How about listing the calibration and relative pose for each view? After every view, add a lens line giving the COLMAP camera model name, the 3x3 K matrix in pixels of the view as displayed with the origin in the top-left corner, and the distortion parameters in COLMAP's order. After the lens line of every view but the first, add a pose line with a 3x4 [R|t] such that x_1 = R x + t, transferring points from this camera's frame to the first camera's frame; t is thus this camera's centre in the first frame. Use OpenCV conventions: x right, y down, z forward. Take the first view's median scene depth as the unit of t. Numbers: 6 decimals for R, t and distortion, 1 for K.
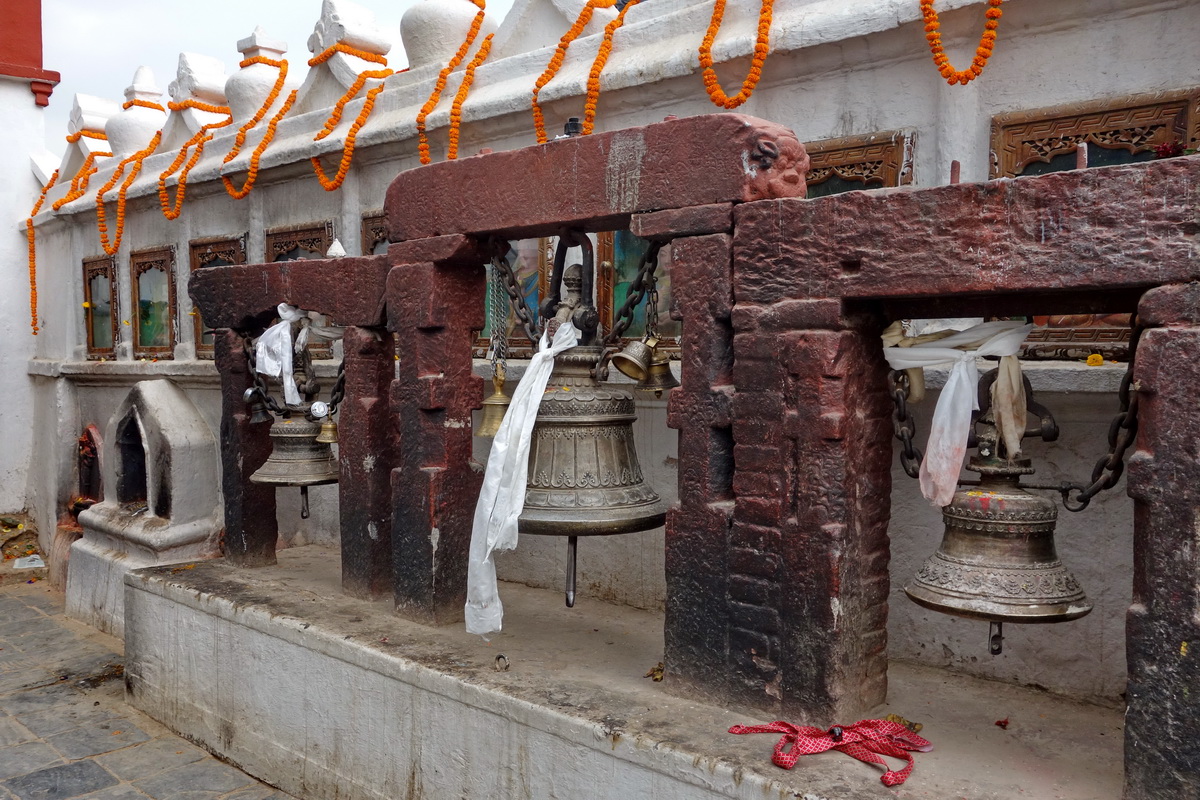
lens RADIAL K [[1033.4, 0, 598.9], [0, 1033.4, 405.2], [0, 0, 1]] dist [-0.002008, 0.007700]
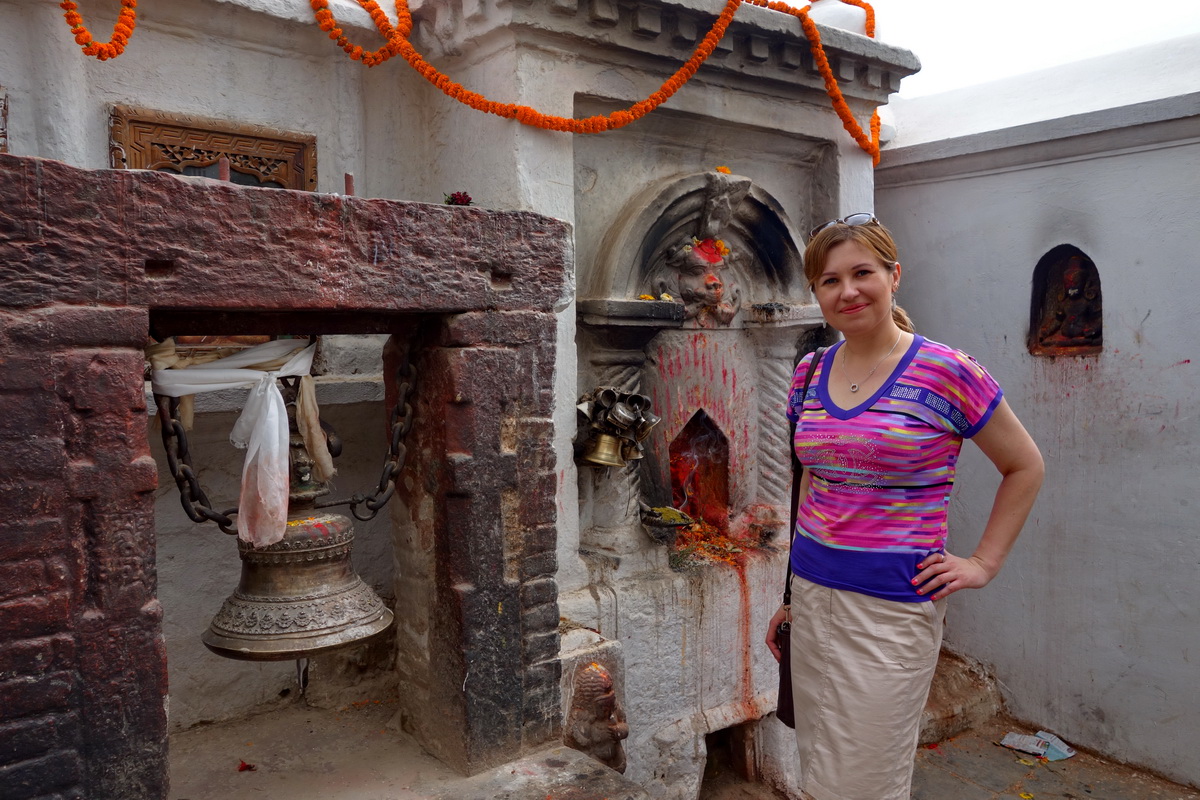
lens RADIAL K [[923.6, 0, 598.7], [0, 923.6, 391.1], [0, 0, 1]] dist [-0.001827, 0.005311]
pose [[0.149592, -0.044422, 0.987749, -0.402397], [0.067816, 0.997099, 0.034572, -0.042501], [-0.986419, 0.061814, 0.152170, 0.573394]]
